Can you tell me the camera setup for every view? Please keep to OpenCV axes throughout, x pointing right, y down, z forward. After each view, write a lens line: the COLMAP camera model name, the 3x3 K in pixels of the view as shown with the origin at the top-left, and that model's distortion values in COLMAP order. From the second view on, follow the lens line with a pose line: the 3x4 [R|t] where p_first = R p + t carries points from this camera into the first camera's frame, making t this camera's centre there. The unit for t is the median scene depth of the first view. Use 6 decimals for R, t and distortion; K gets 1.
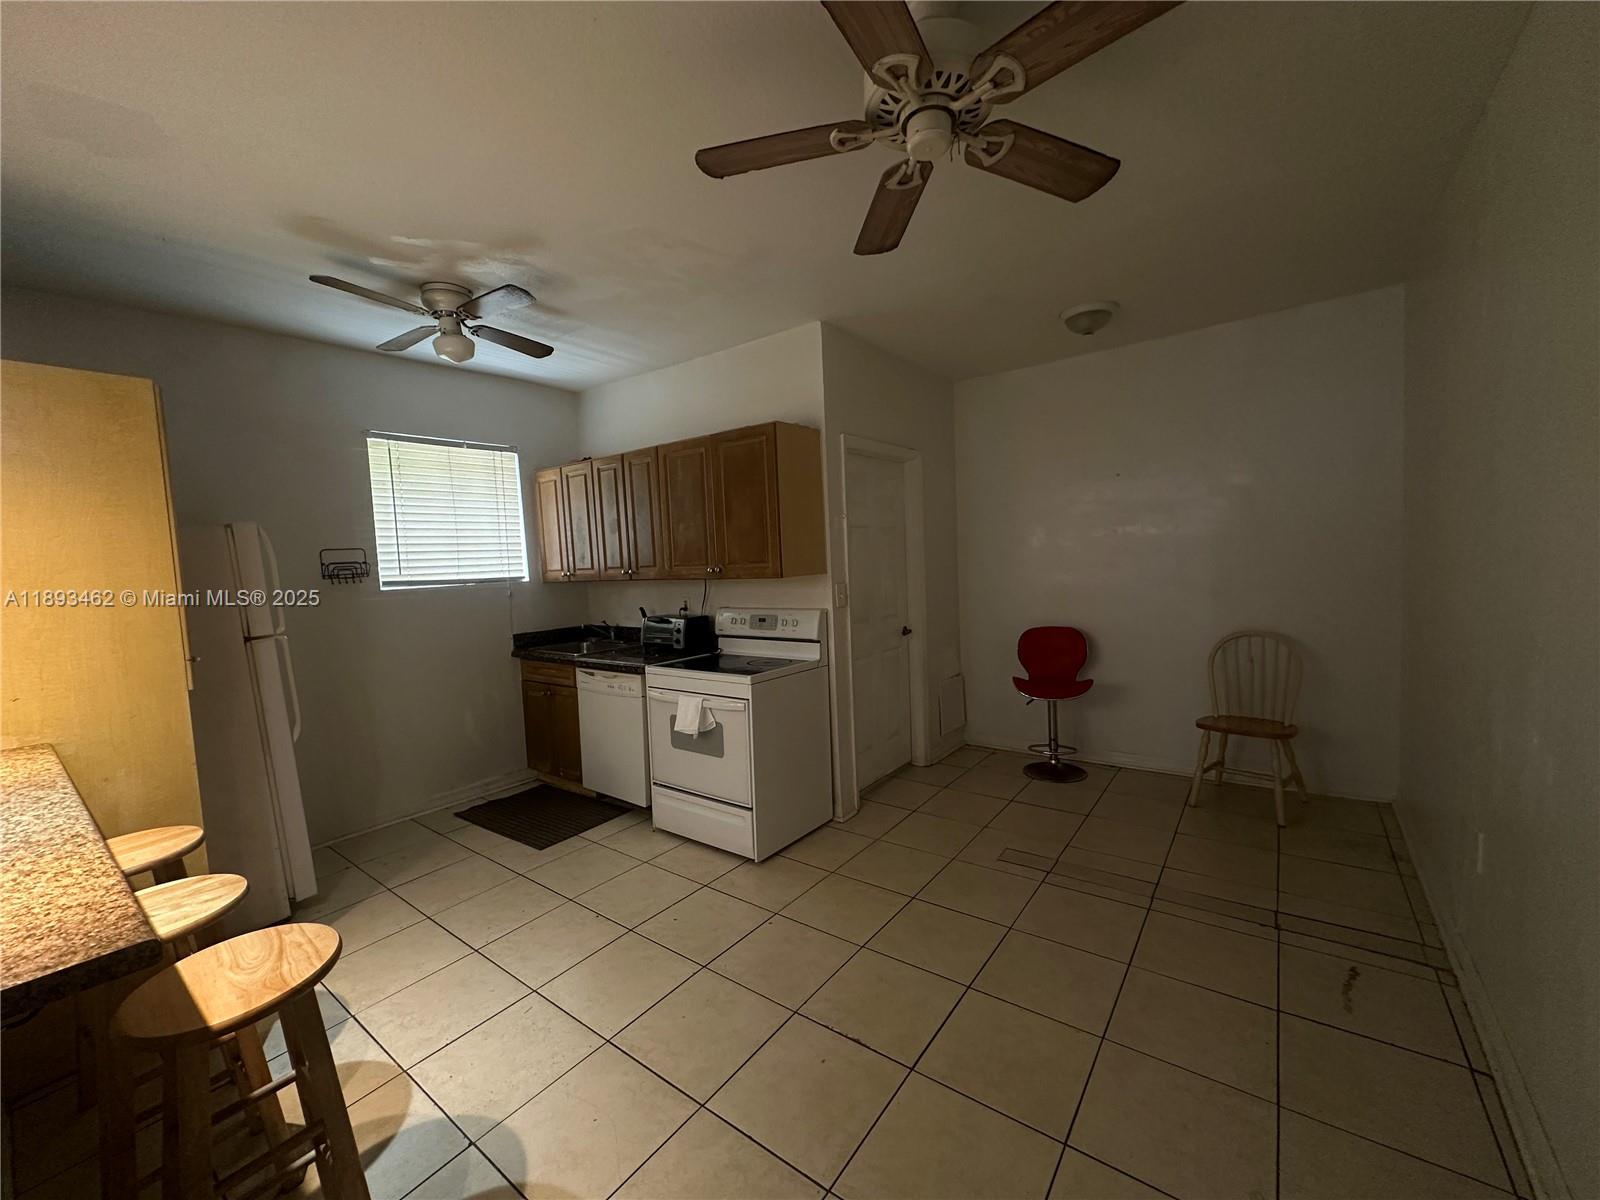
lens RADIAL K [[638.7, 0, 801.4], [0, 638.7, 602.8], [0, 0, 1]] dist [-0.000066, 0.000296]
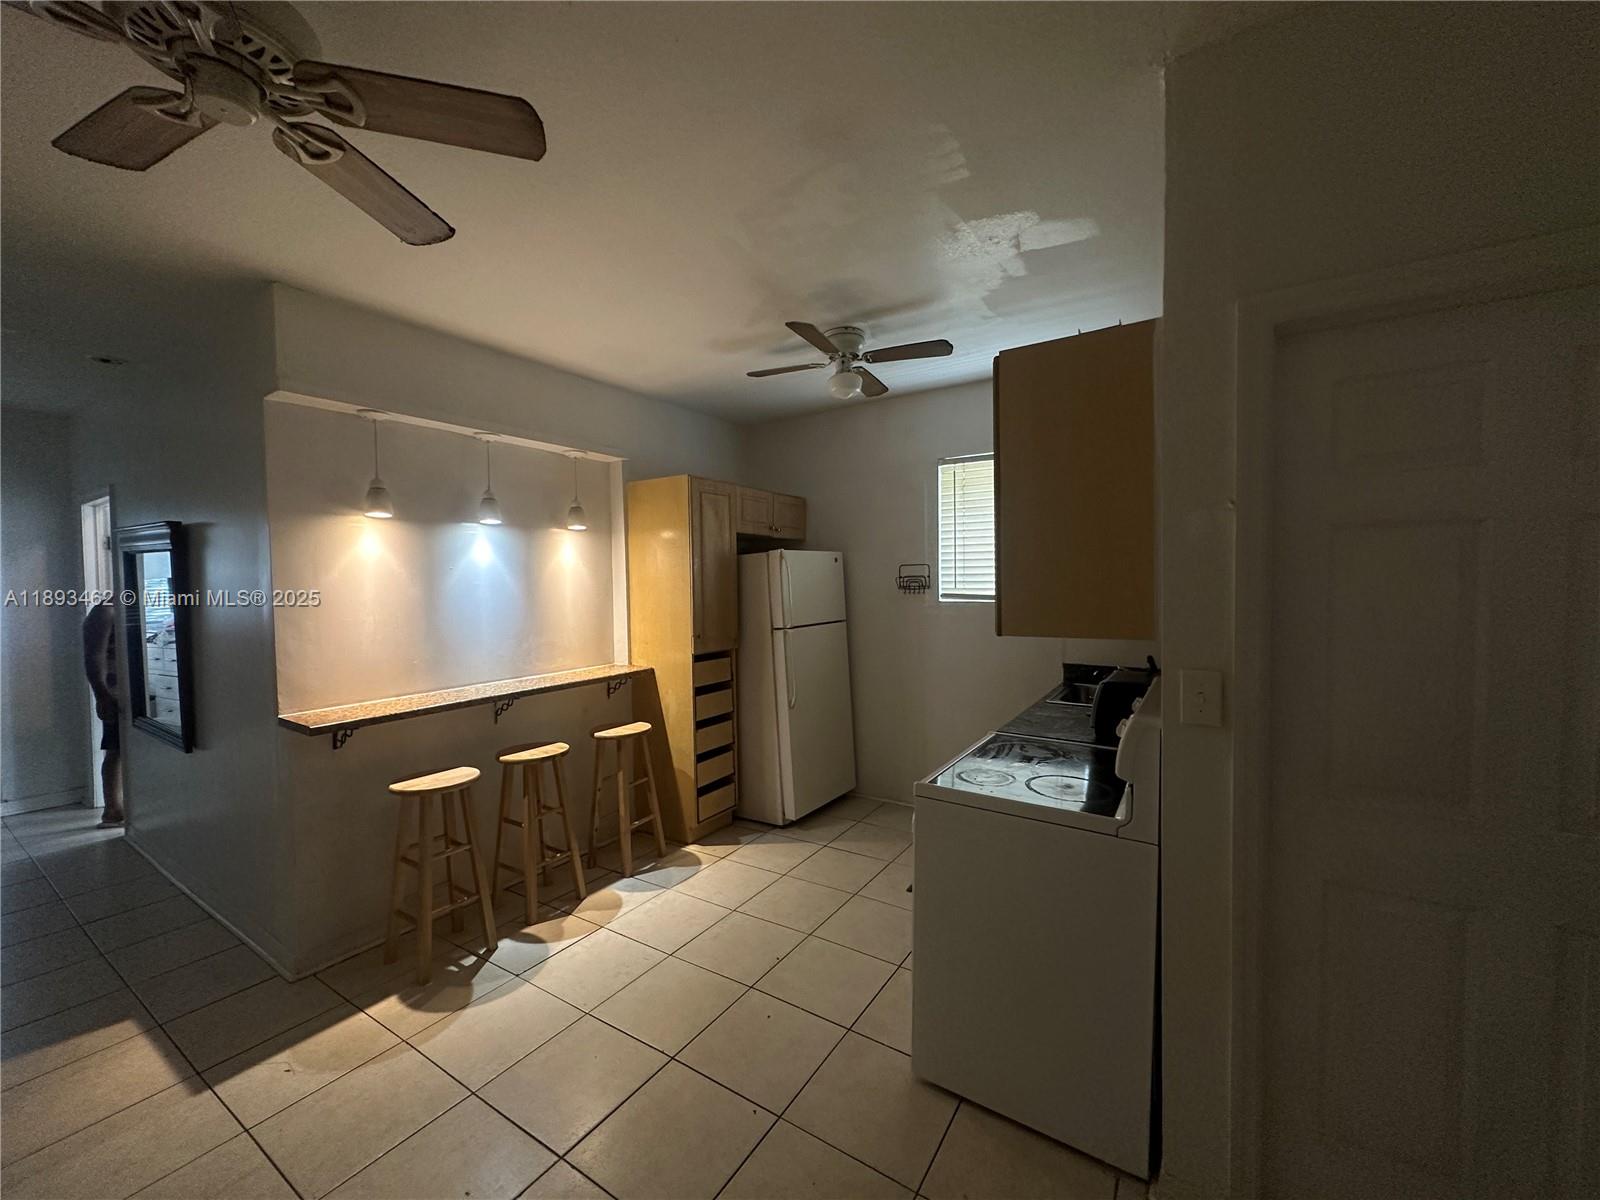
lens RADIAL K [[638.7, 0, 801.9], [0, 638.7, 601.3], [0, 0, 1]] dist [-0.000066, 0.000296]
pose [[0.067383, 0.076155, -0.994817, 0.455004], [-0.066601, 0.995202, 0.071673, -0.087550], [0.995502, 0.061427, 0.072131, 0.711833]]
